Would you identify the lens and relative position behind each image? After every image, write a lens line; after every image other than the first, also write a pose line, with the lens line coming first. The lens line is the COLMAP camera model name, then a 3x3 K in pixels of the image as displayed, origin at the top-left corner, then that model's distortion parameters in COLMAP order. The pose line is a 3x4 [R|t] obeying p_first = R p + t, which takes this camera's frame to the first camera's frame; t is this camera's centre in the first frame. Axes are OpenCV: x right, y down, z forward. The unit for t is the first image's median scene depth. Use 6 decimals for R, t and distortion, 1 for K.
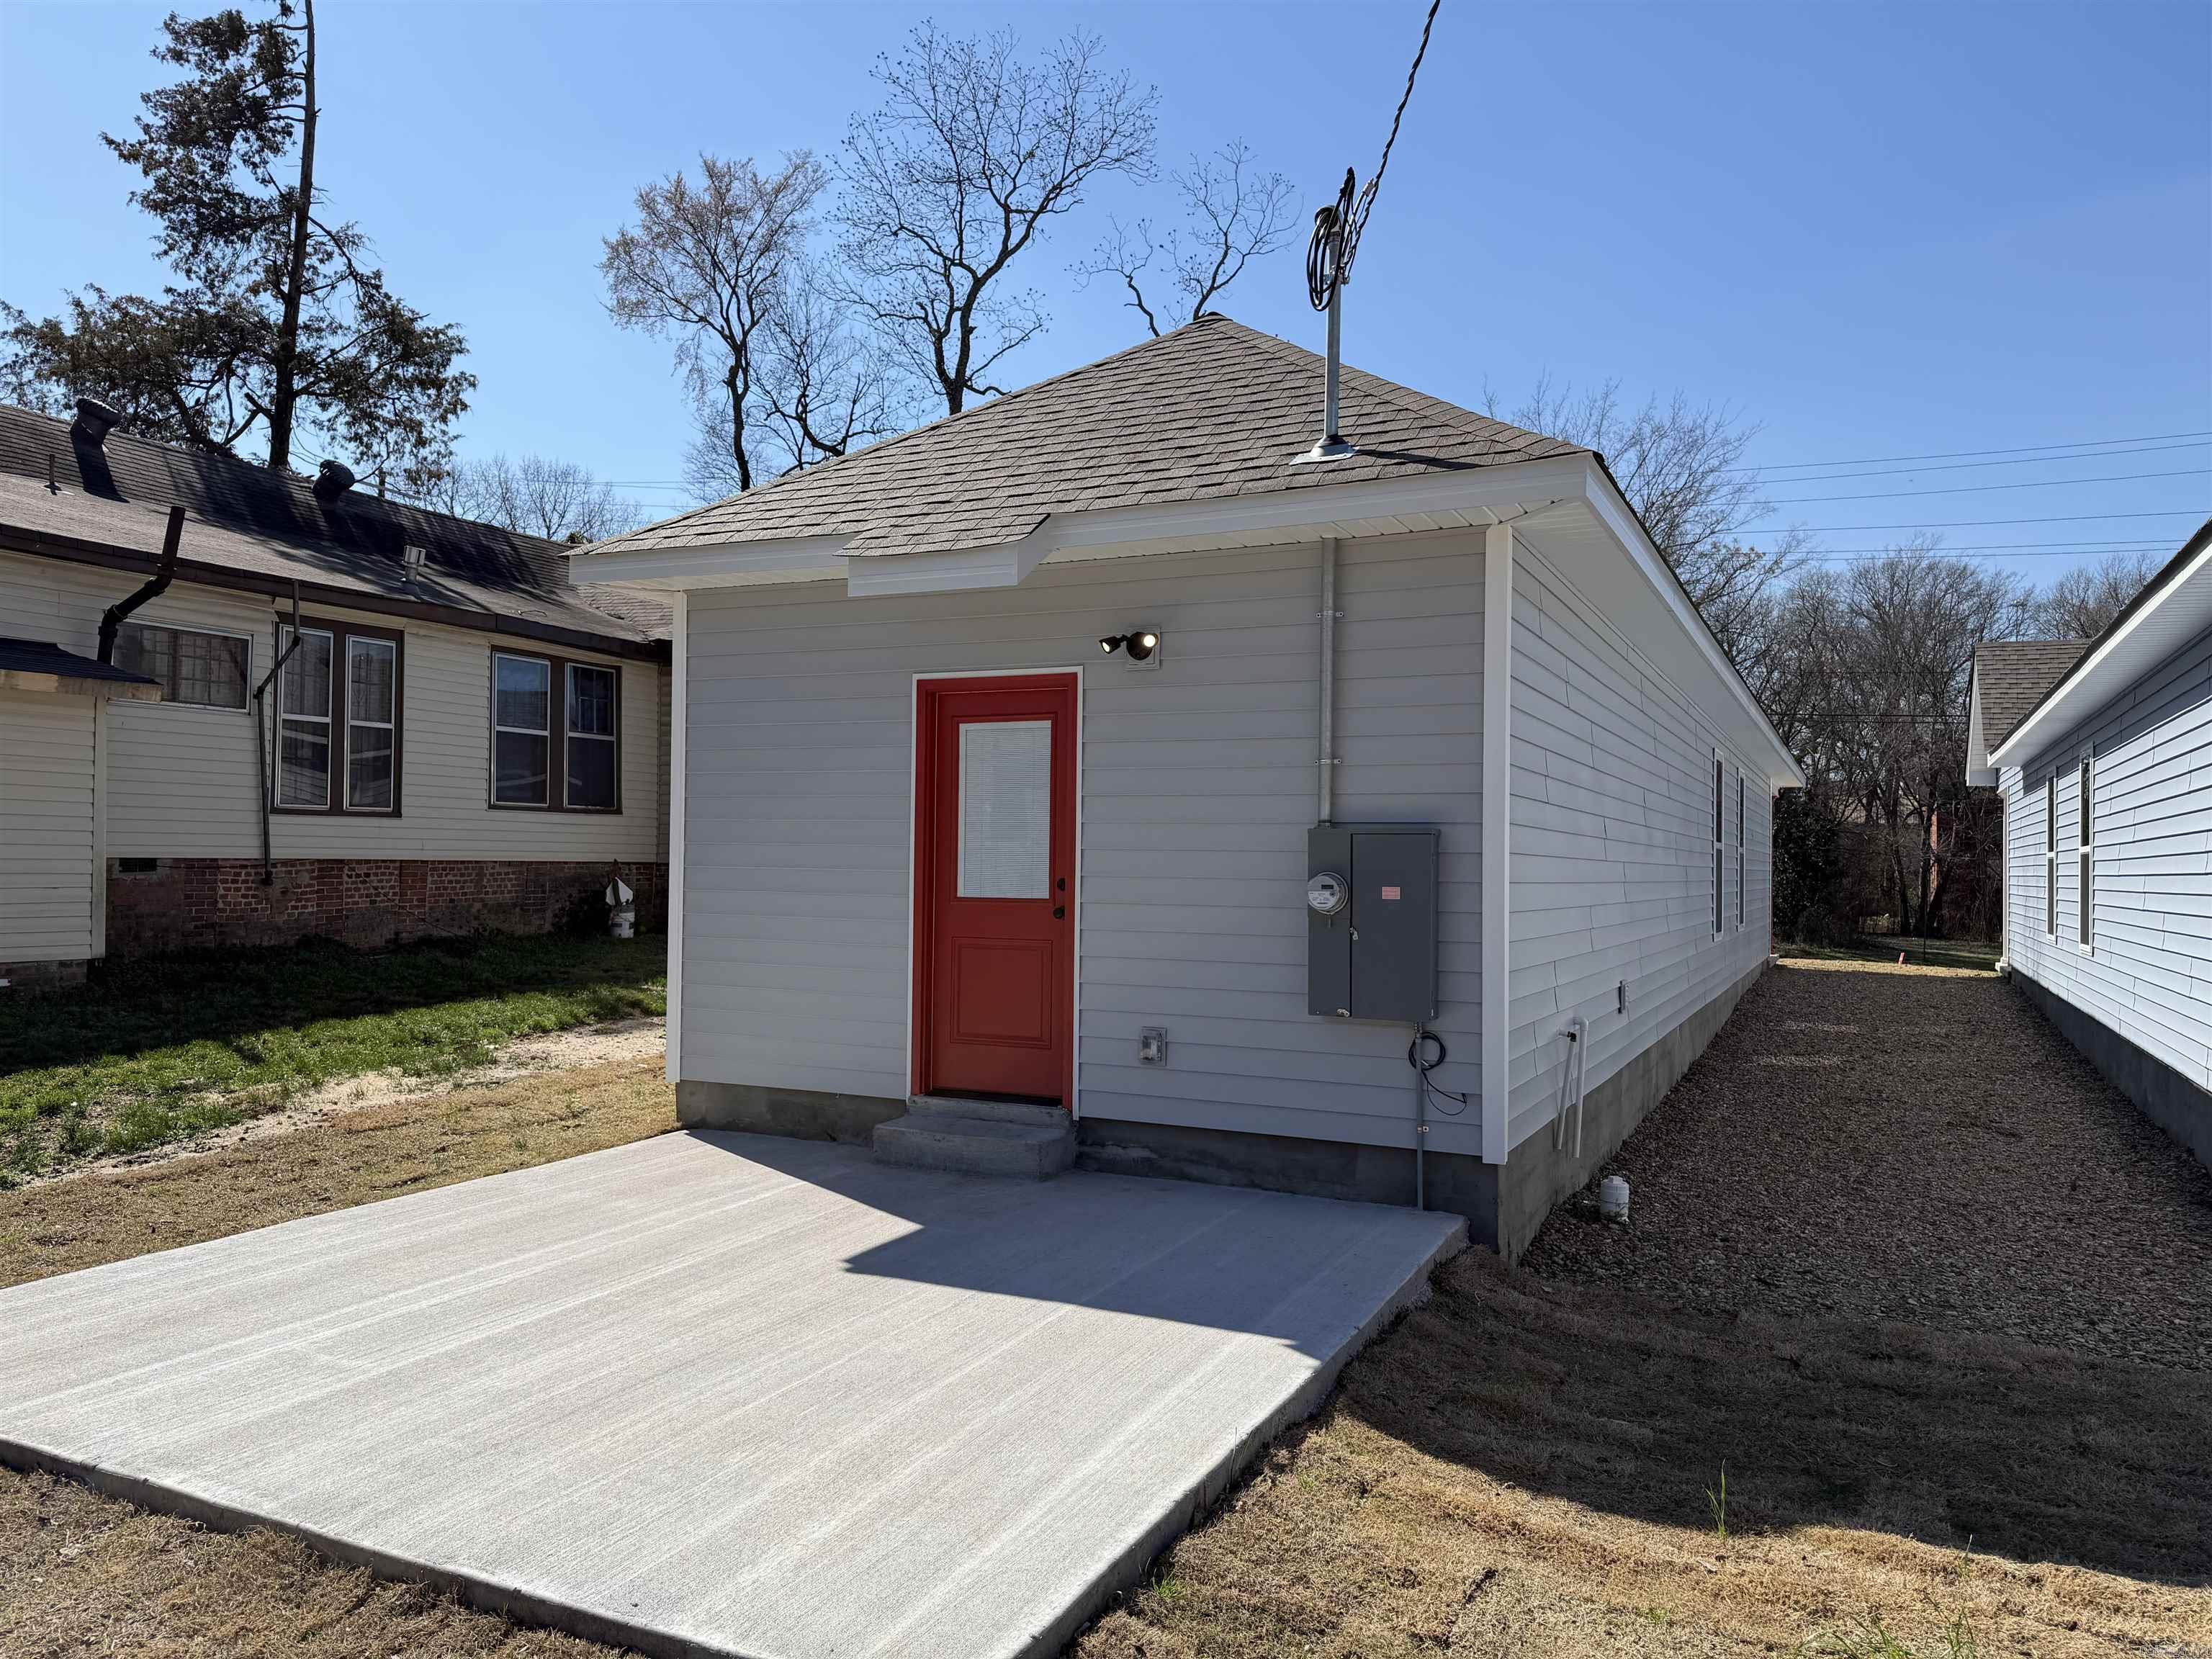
lens RADIAL K [[1554.8, 0, 1112.4], [0, 1554.8, 830.9], [0, 0, 1]] dist [0.038320, -0.038651]
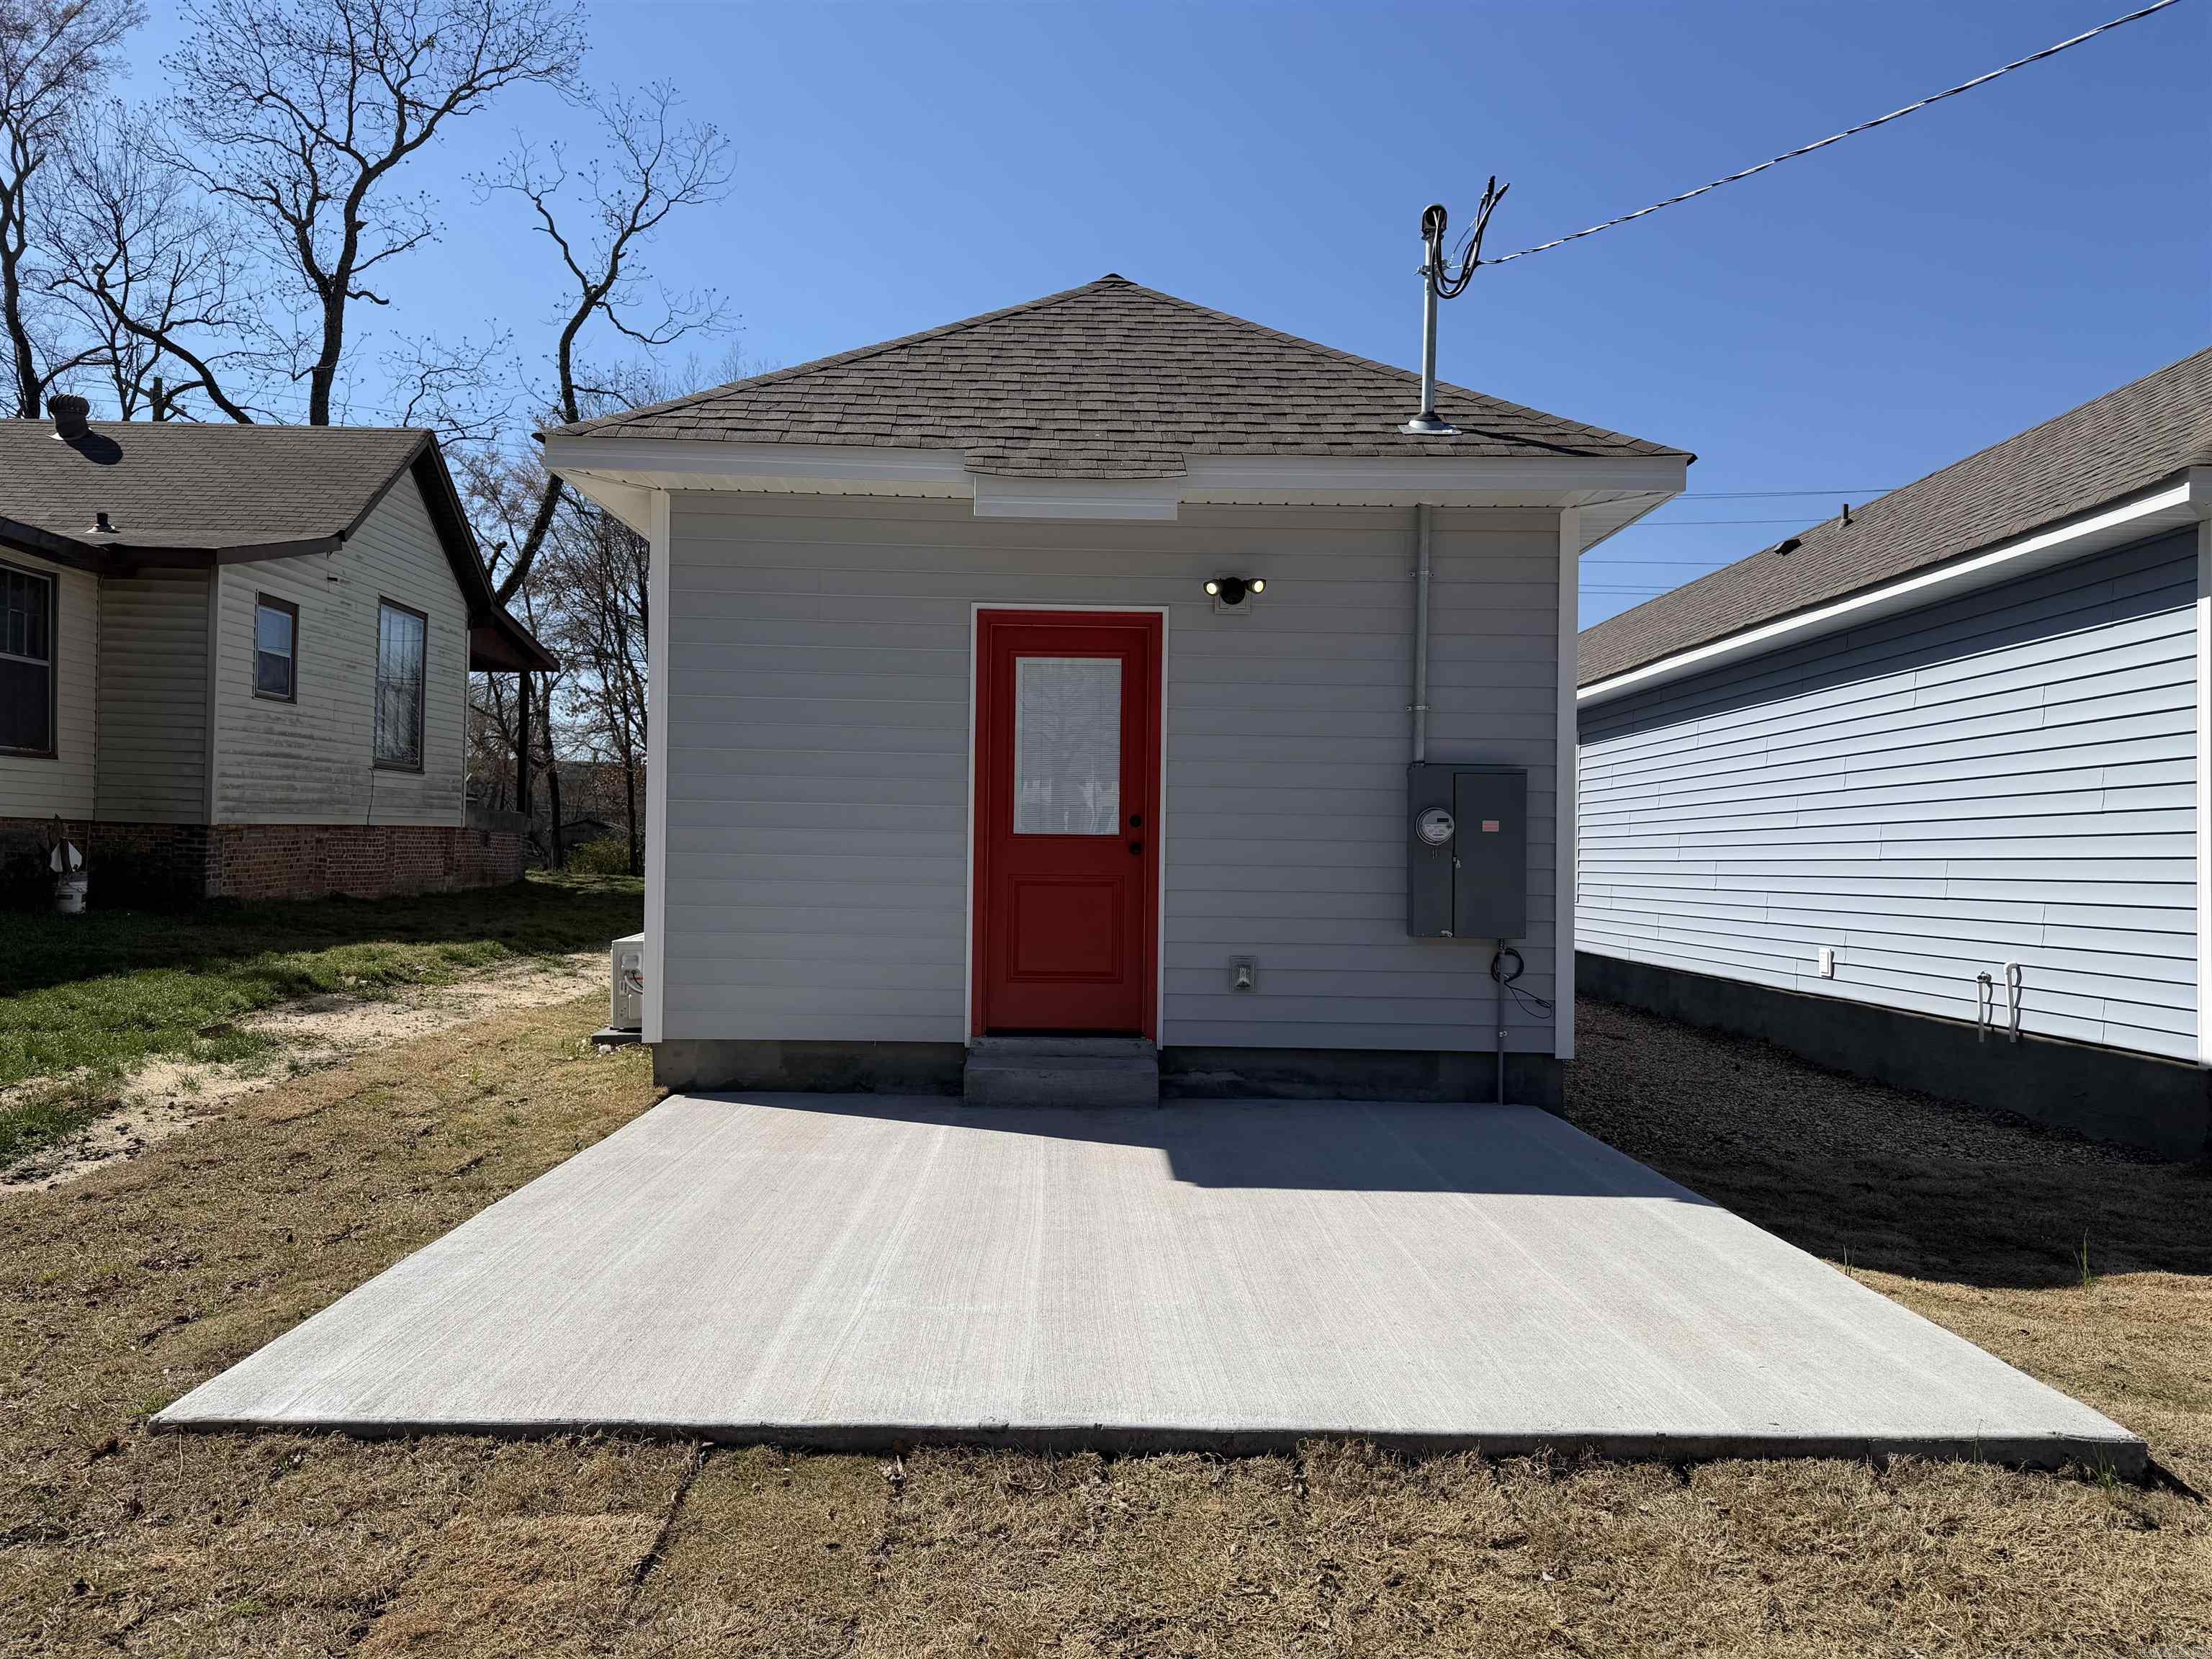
lens RADIAL K [[1554.8, 0, 1100.6], [0, 1554.8, 822.1], [0, 0, 1]] dist [0.038320, -0.038651]
pose [[0.893596, 0.010361, 0.448753, -0.511709], [-0.012568, 0.999919, 0.001940, 0.034110], [-0.448696, -0.007374, 0.893654, 0.102756]]
